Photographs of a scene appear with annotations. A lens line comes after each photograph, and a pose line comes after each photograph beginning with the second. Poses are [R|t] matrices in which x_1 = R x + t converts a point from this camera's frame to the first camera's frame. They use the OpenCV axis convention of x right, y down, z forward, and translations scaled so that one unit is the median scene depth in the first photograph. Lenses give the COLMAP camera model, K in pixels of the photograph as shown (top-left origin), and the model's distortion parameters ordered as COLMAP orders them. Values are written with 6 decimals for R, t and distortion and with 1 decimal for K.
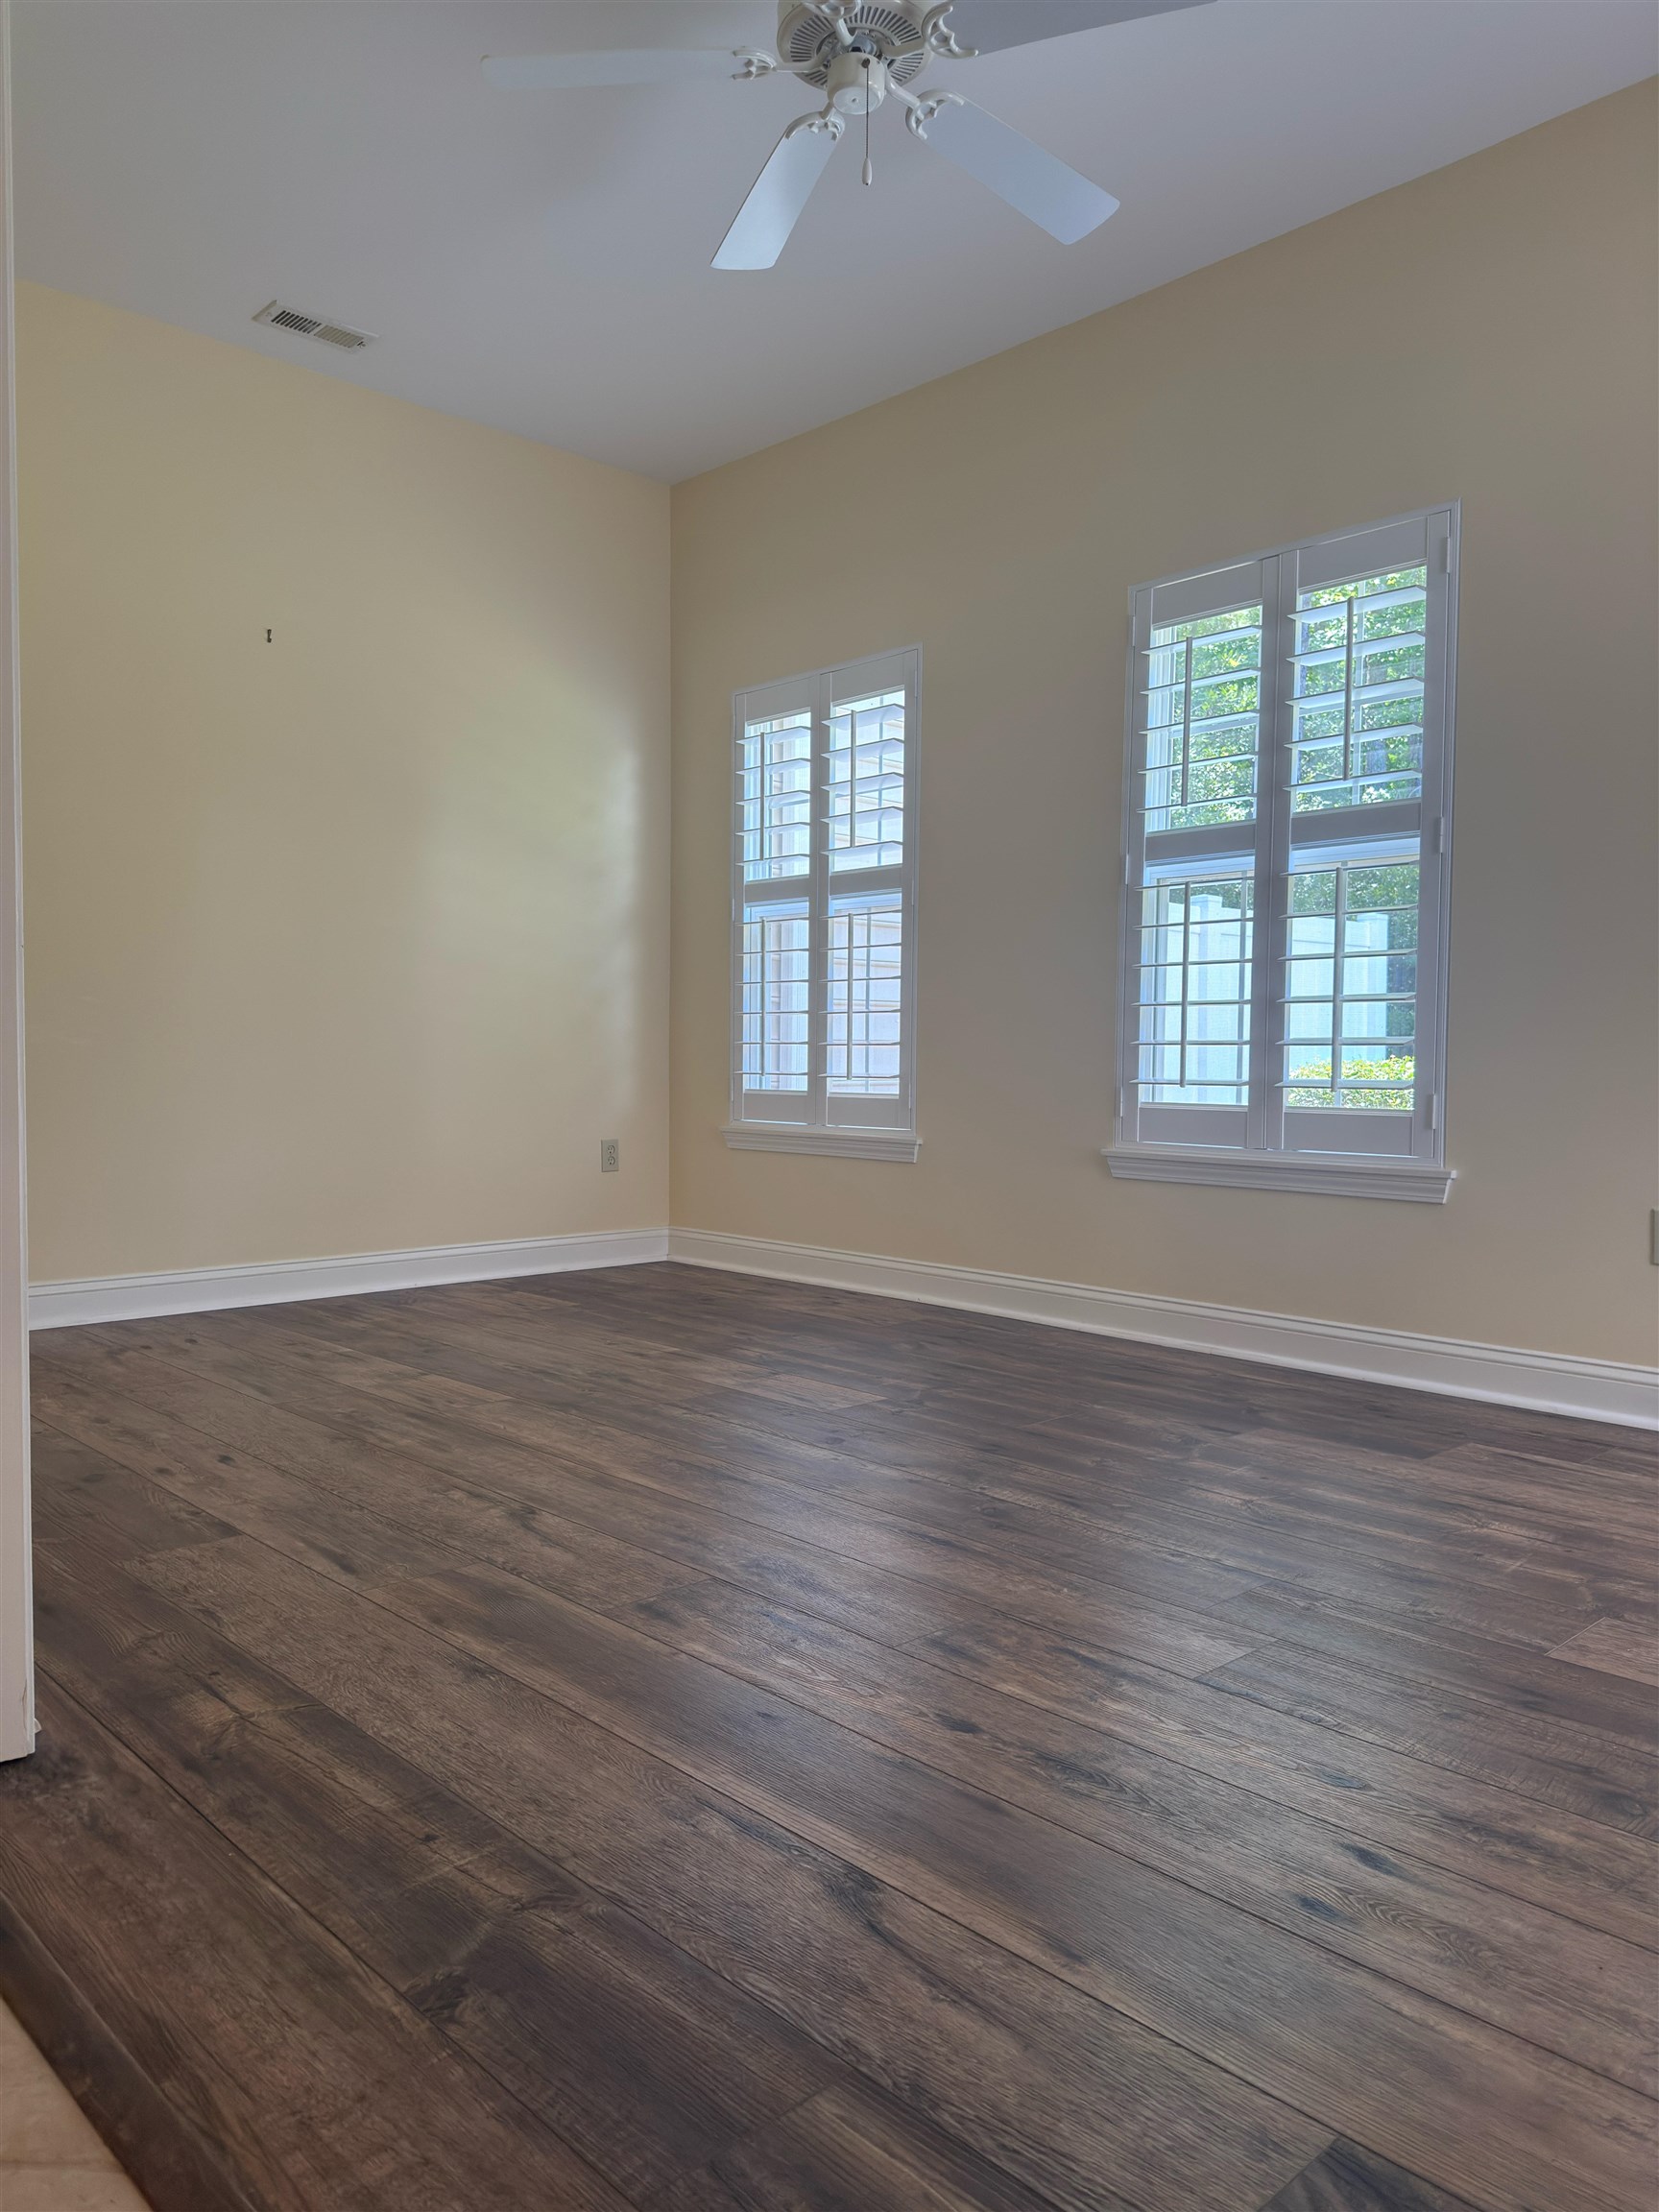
lens RADIAL K [[1526.8, 0, 831.1], [0, 1526.8, 1113.7], [0, 0, 1]] dist [0.082572, -0.136376]
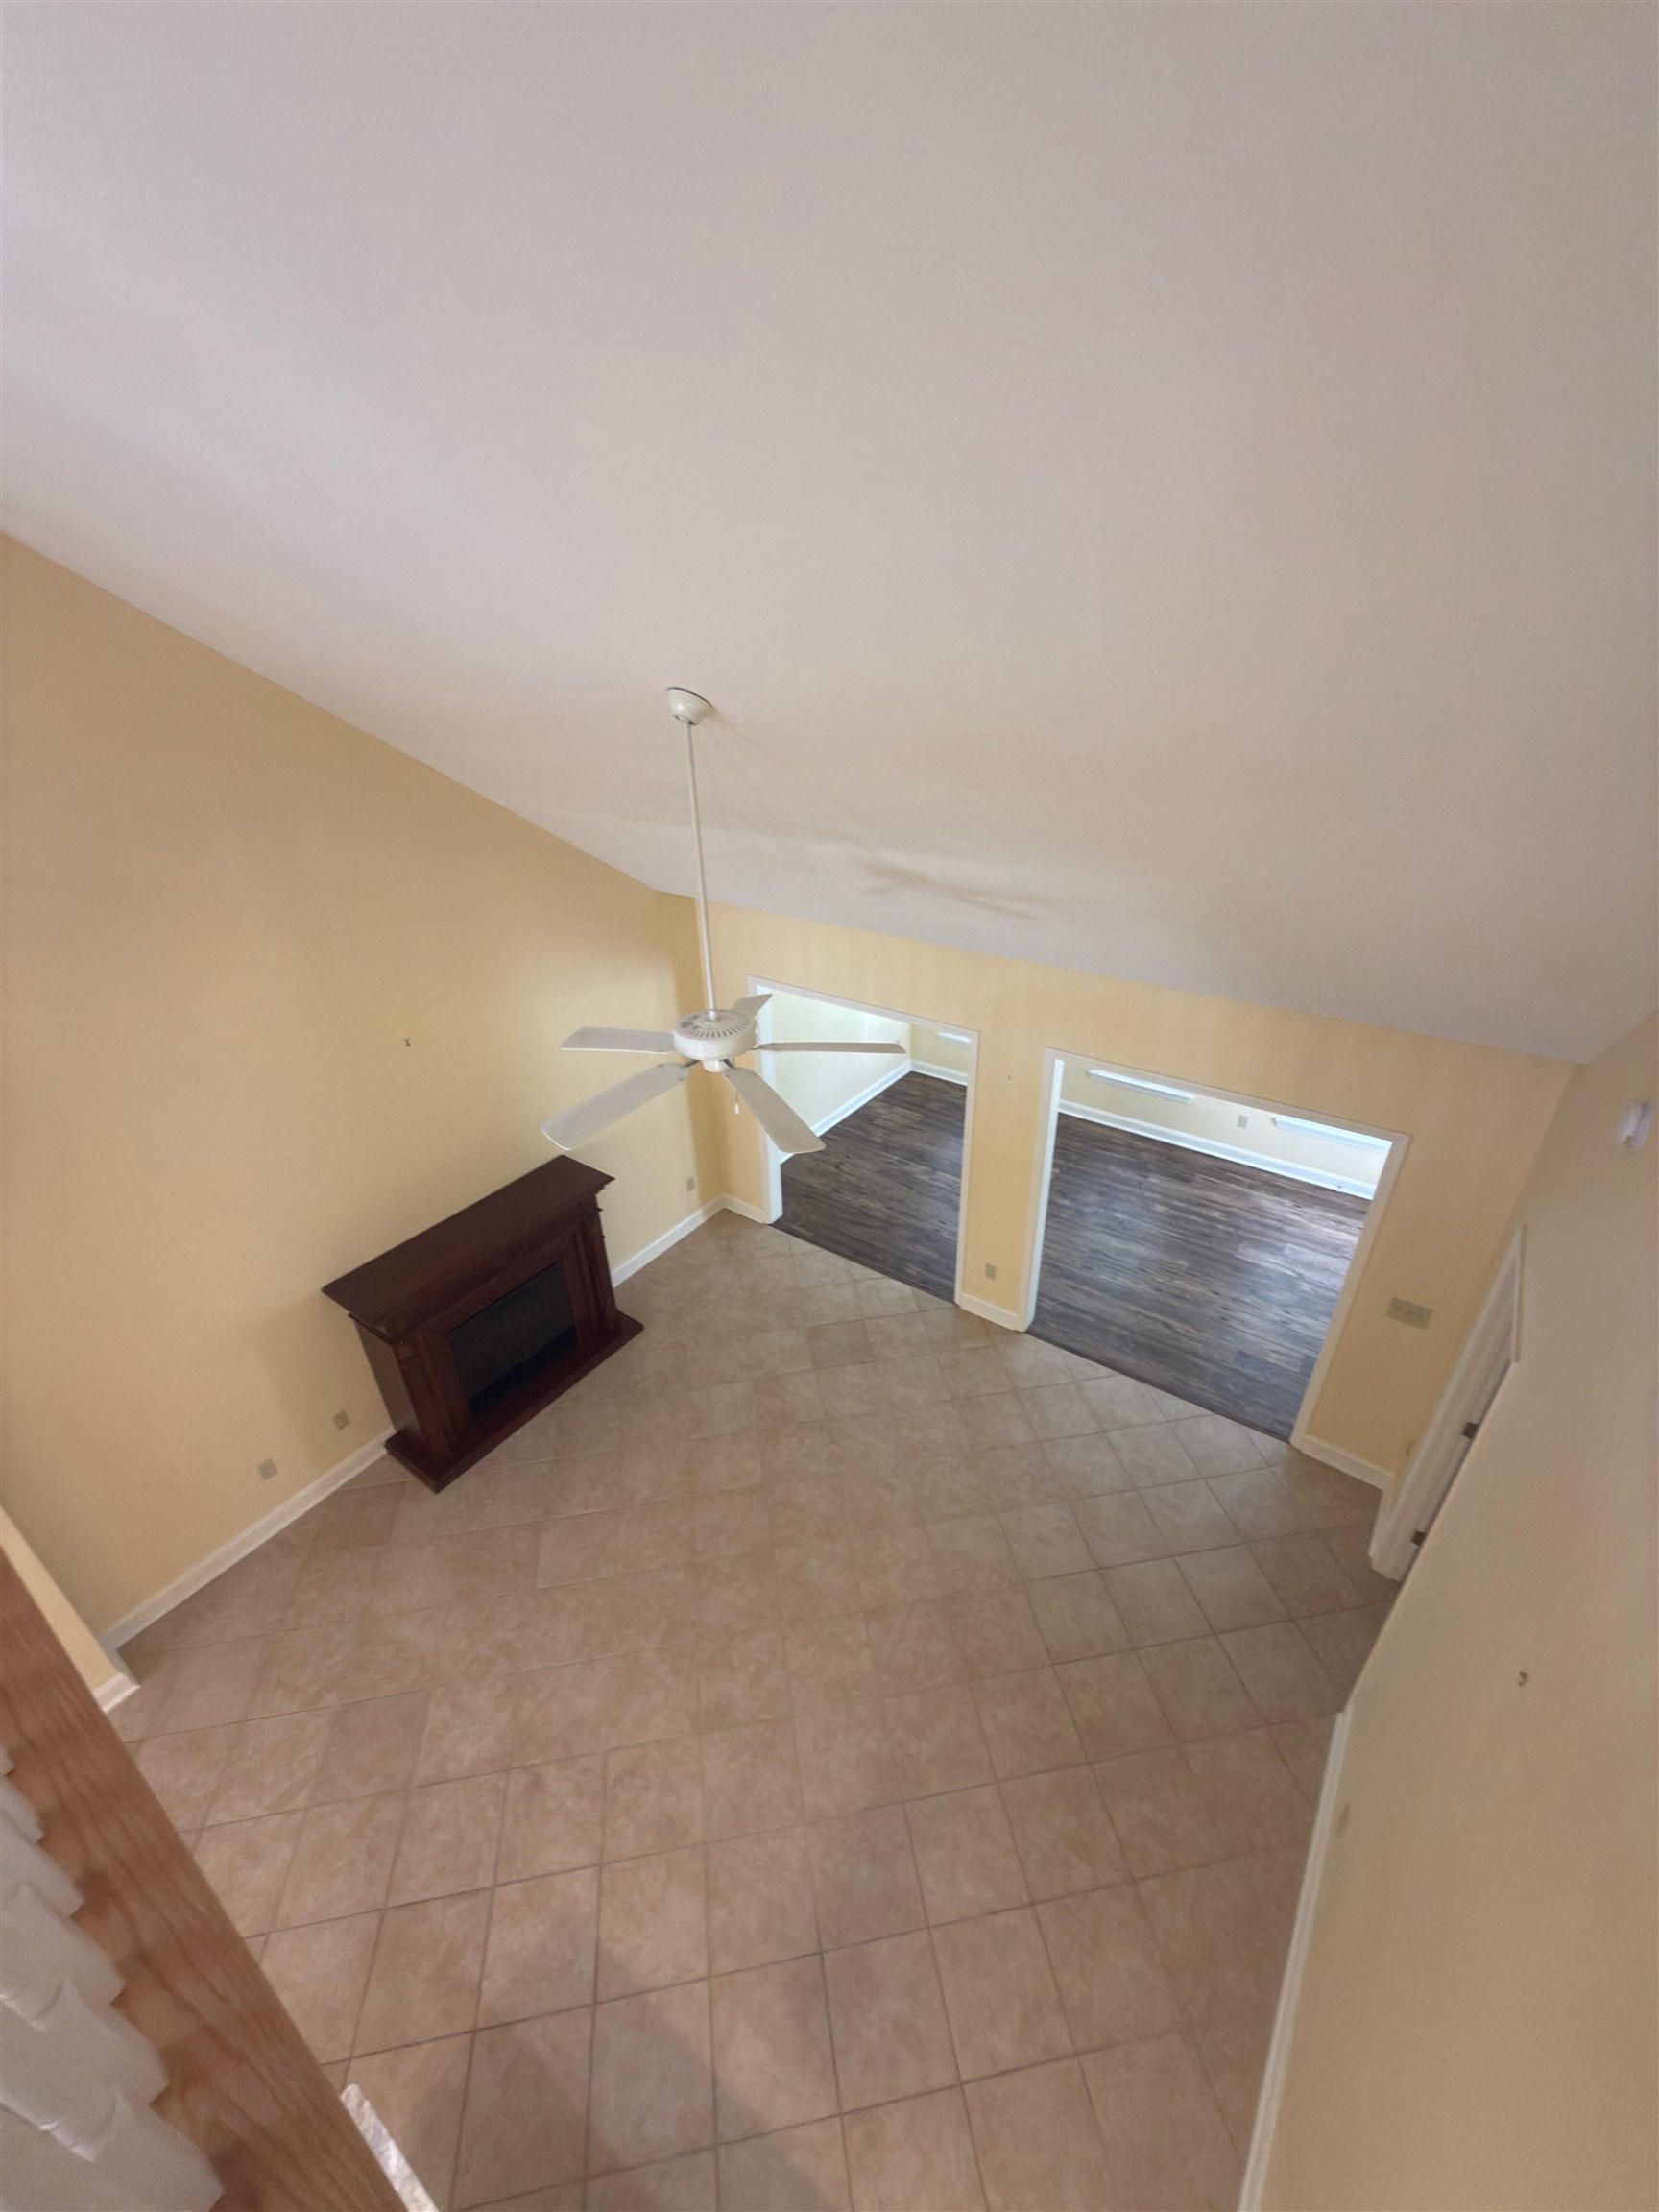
lens RADIAL K [[876.3, 0, 827.8], [0, 876.3, 1111.1], [0, 0, 1]] dist [0.000613, 0.000212]
pose [[0.981106, -0.121223, 0.150786, -1.810656], [0.039960, 0.889530, 0.455127, -2.090234], [-0.189301, -0.440502, 0.877567, -1.713378]]
